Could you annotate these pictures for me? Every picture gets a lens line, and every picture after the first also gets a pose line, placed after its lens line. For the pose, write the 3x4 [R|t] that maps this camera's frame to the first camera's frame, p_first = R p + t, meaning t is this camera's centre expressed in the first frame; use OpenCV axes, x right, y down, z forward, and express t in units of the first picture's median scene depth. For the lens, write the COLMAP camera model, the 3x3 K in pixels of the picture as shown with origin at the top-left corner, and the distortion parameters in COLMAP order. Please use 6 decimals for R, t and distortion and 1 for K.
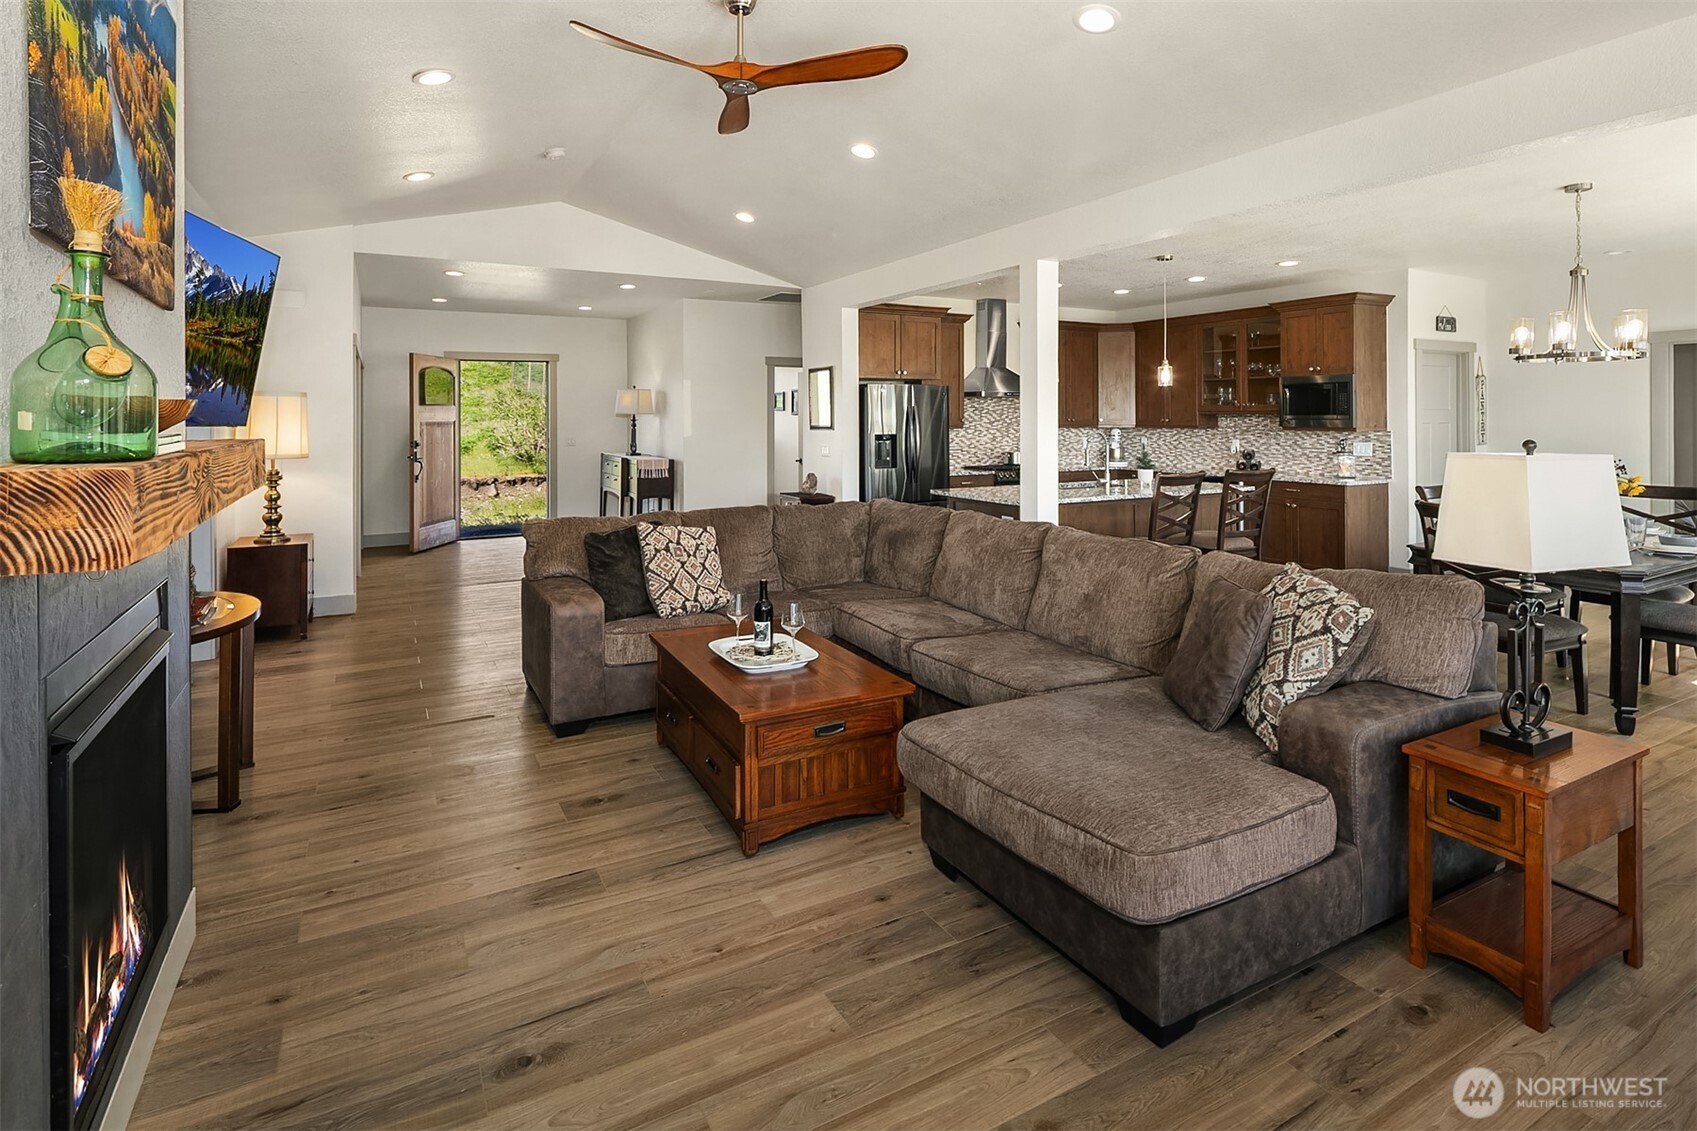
lens RADIAL K [[841.8, 0, 861.8], [0, 841.8, 420.5], [0, 0, 1]] dist [0.005227, -0.004994]
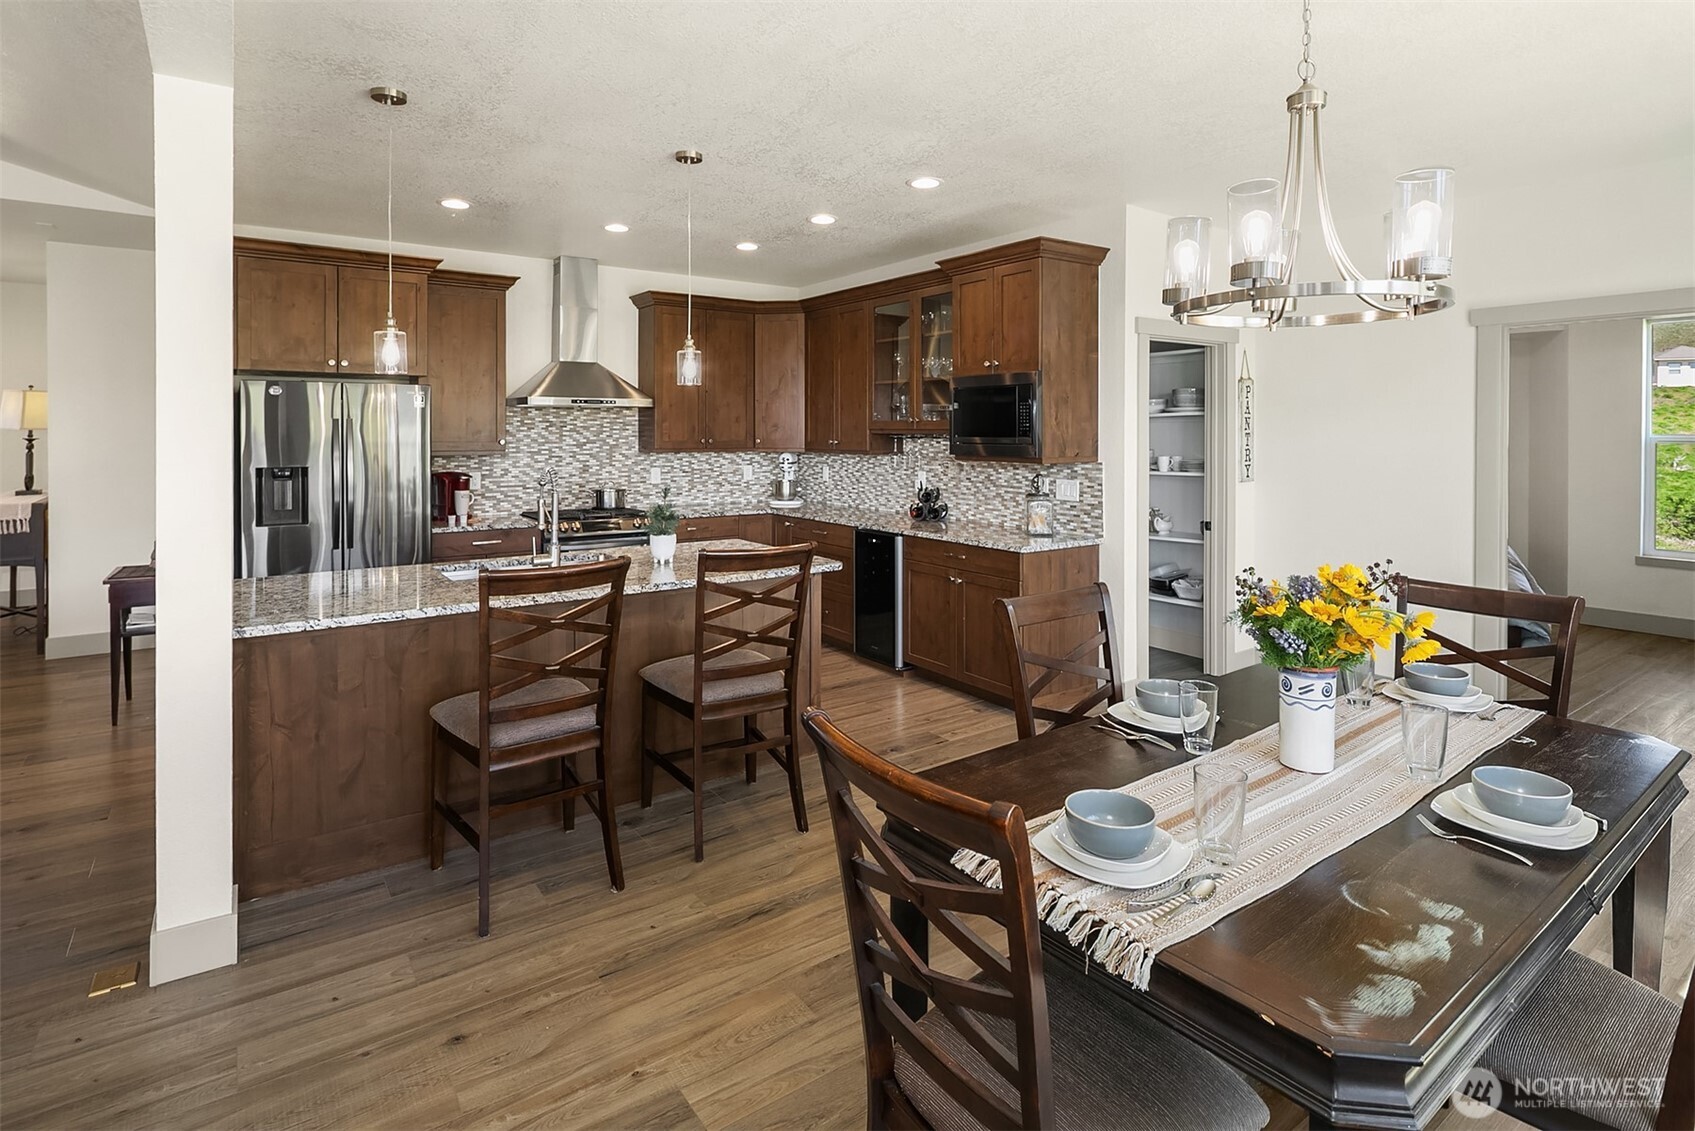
lens RADIAL K [[840.8, 0, 856.8], [0, 840.8, 450.3], [0, 0, 1]] dist [0.005227, -0.004994]
pose [[0.993588, 0.001930, 0.113049, 0.429514], [-0.004091, 0.999813, 0.018888, -0.009330], [-0.112991, -0.019230, 0.993410, 0.450583]]
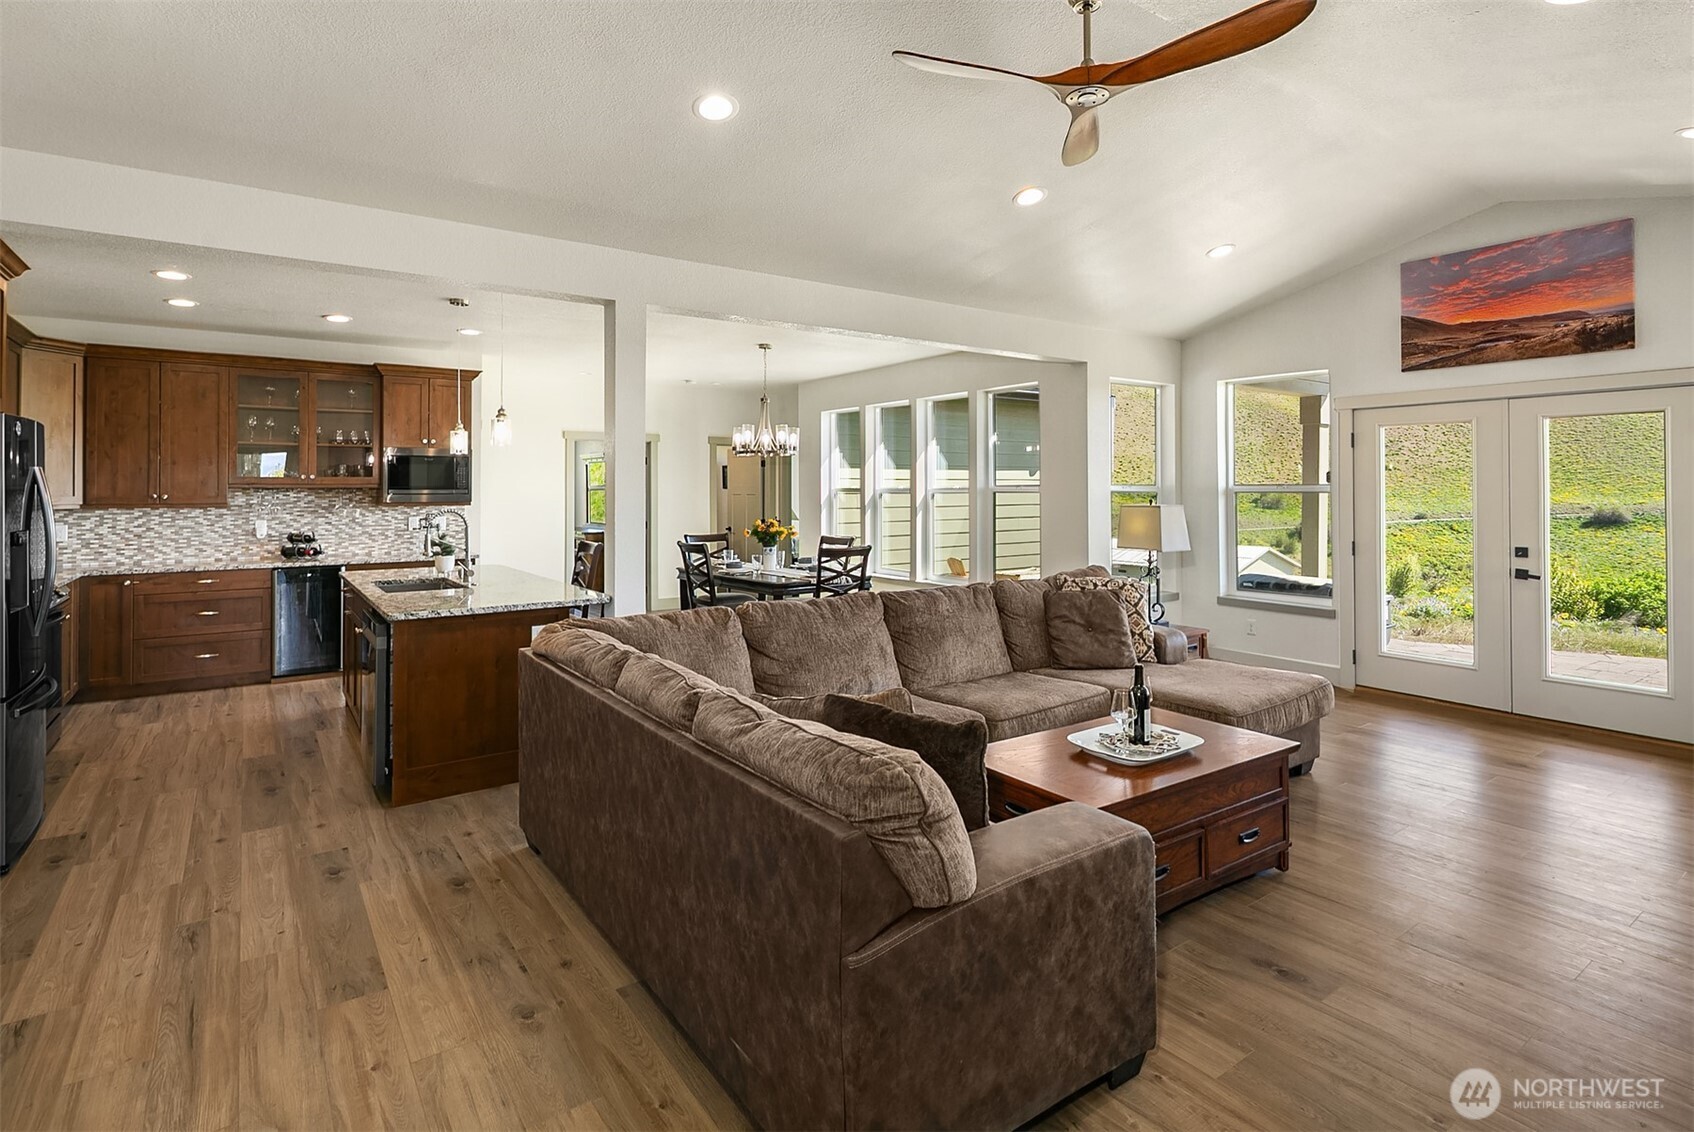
lens RADIAL K [[840.3, 0, 850.2], [0, 840.3, 479.8], [0, 0, 1]] dist [0.005227, -0.004994]
pose [[-0.103565, 0.012174, 0.994548, -0.541714], [0.005866, 0.999915, -0.011629, -0.003820], [-0.994605, 0.004630, -0.103627, 0.728557]]
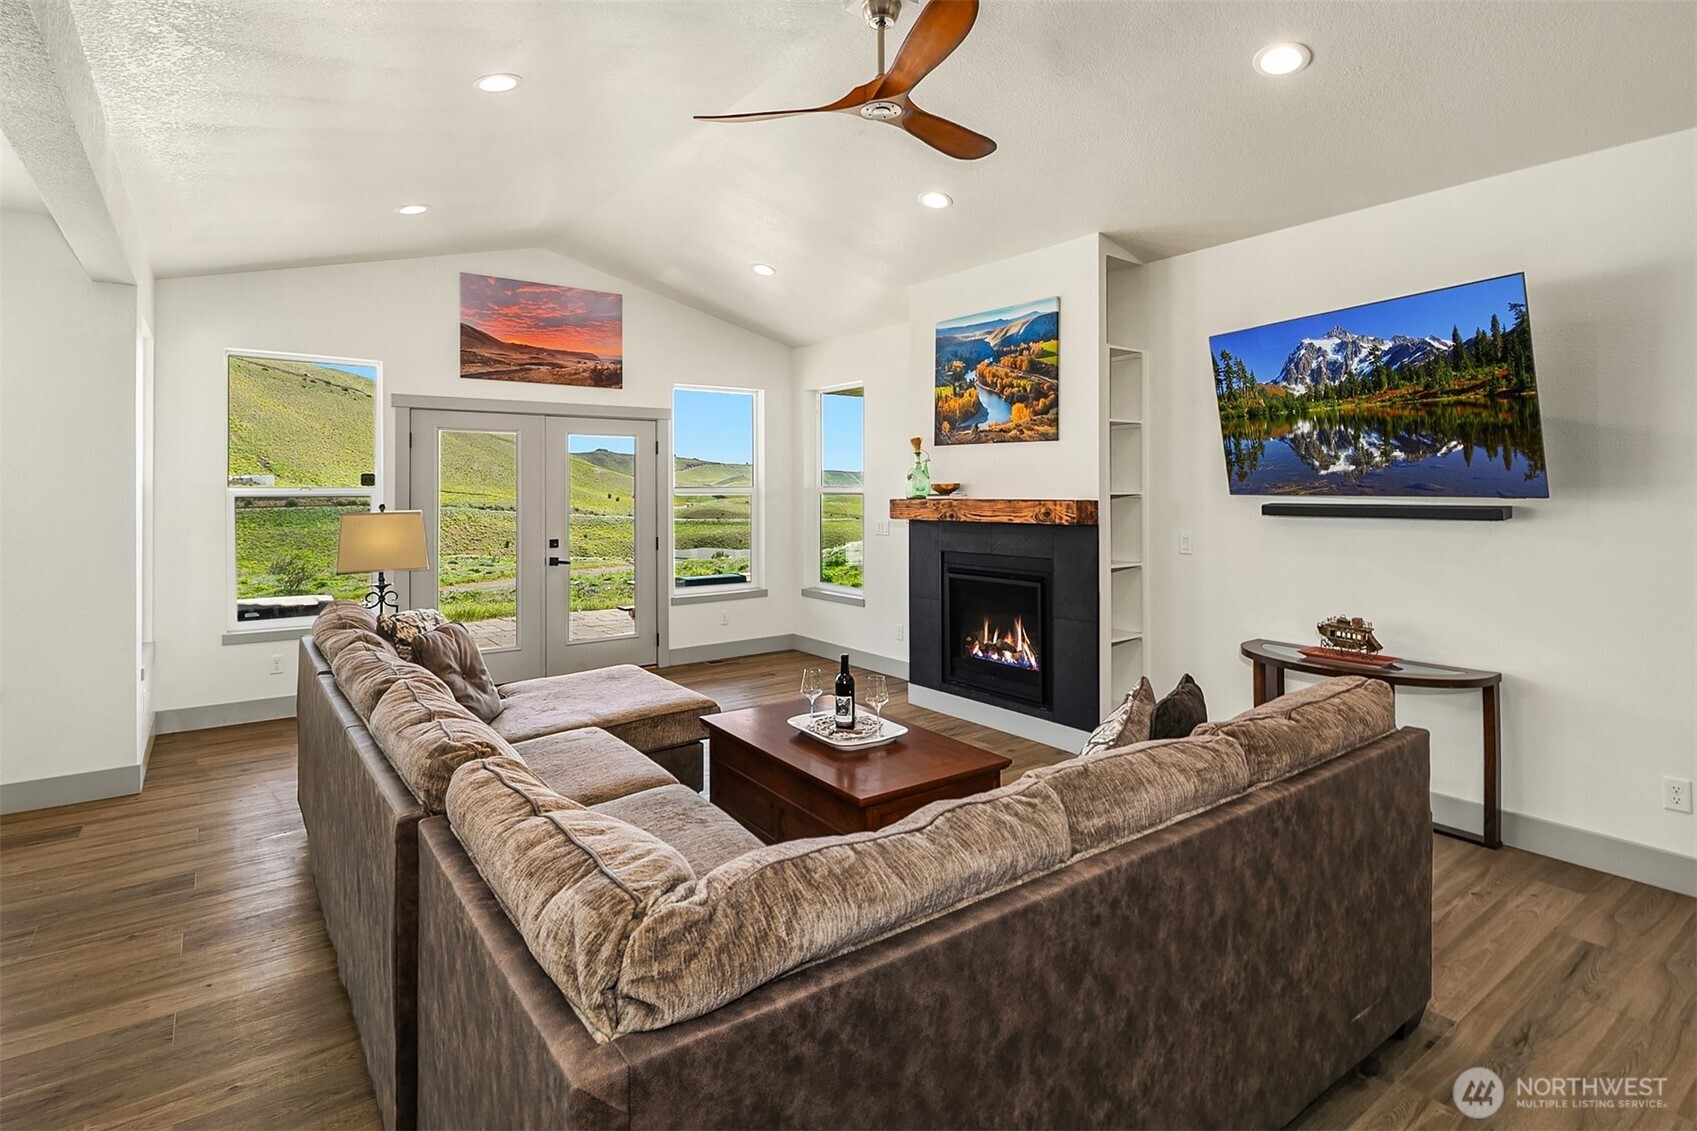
lens RADIAL K [[841.8, 0, 842.4], [0, 841.8, 493.1], [0, 0, 1]] dist [0.005227, -0.004994]
pose [[-0.993153, 0.007068, -0.116607, 0.000449], [0.006079, 0.999942, 0.008837, -0.004803], [0.116663, 0.008067, -0.993139, 1.030161]]
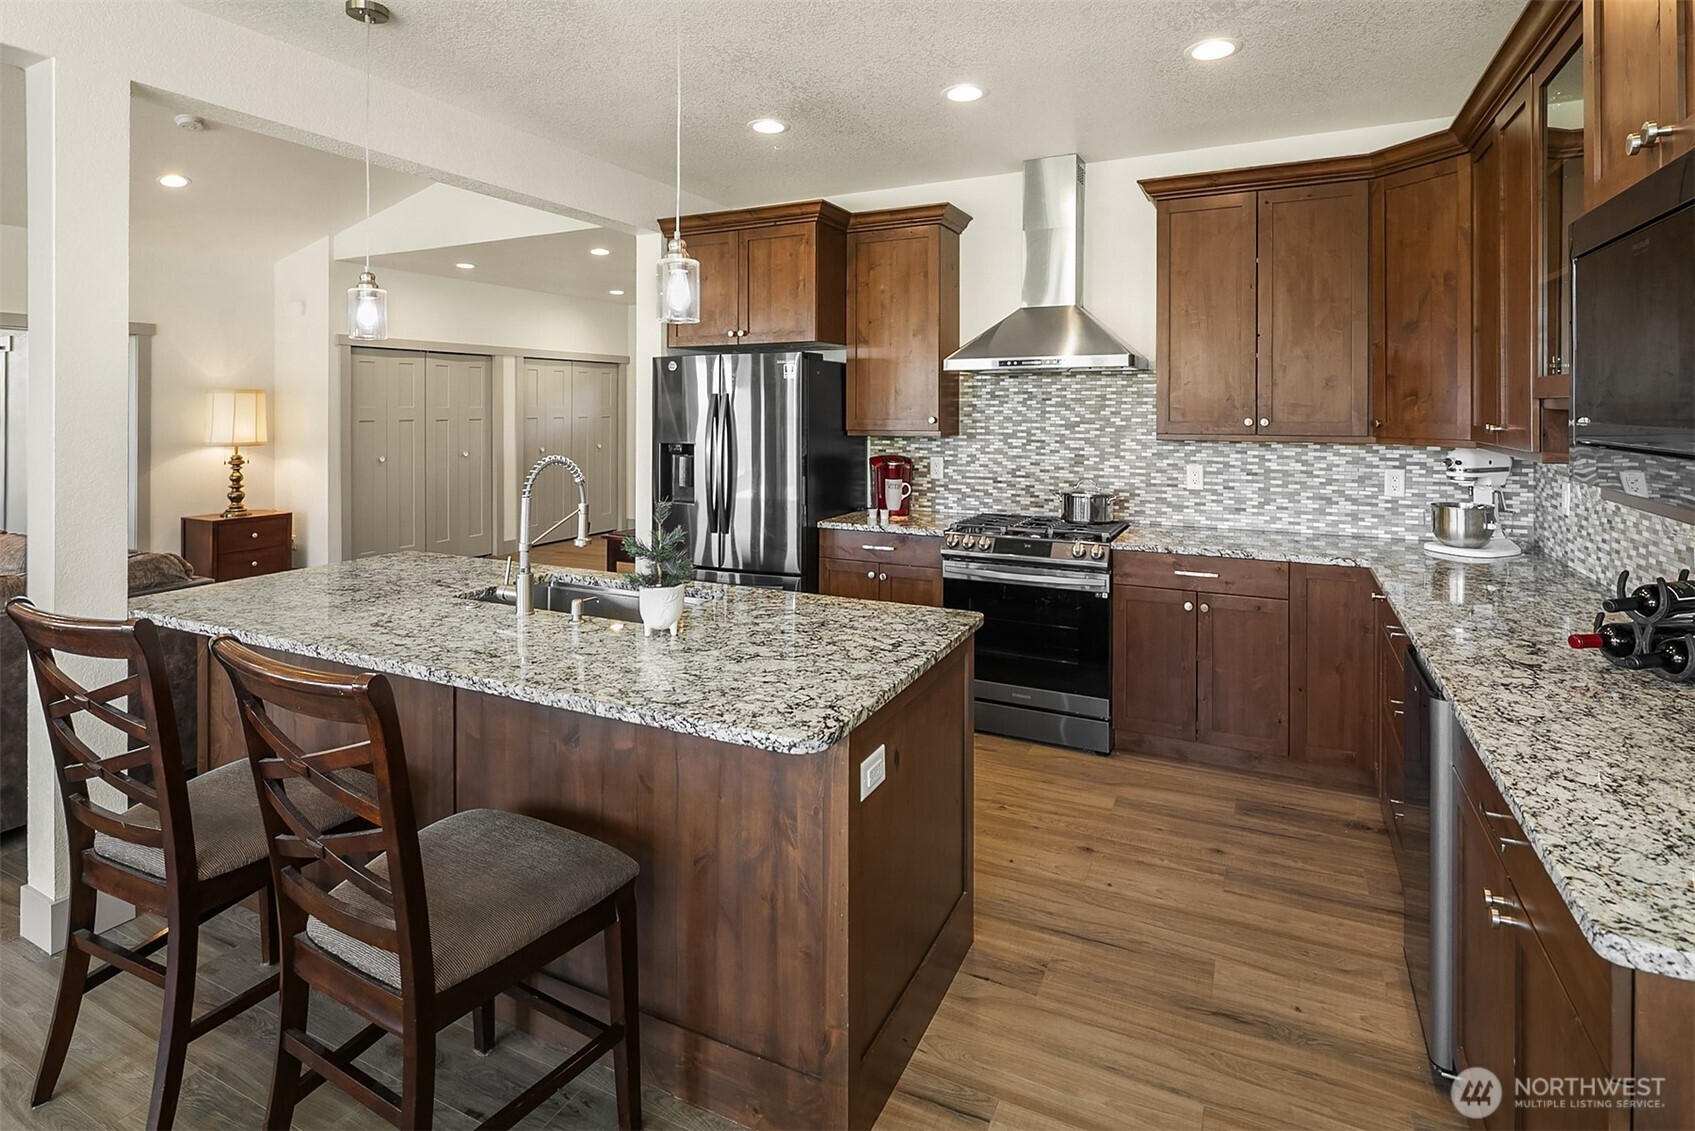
lens RADIAL K [[840.8, 0, 835.7], [0, 840.8, 394.9], [0, 0, 1]] dist [0.005227, -0.004994]
pose [[0.563347, -0.009628, -0.826164, 0.672835], [-0.002315, 0.999910, -0.013231, -0.010954], [0.826217, 0.009367, 0.563274, 0.911617]]
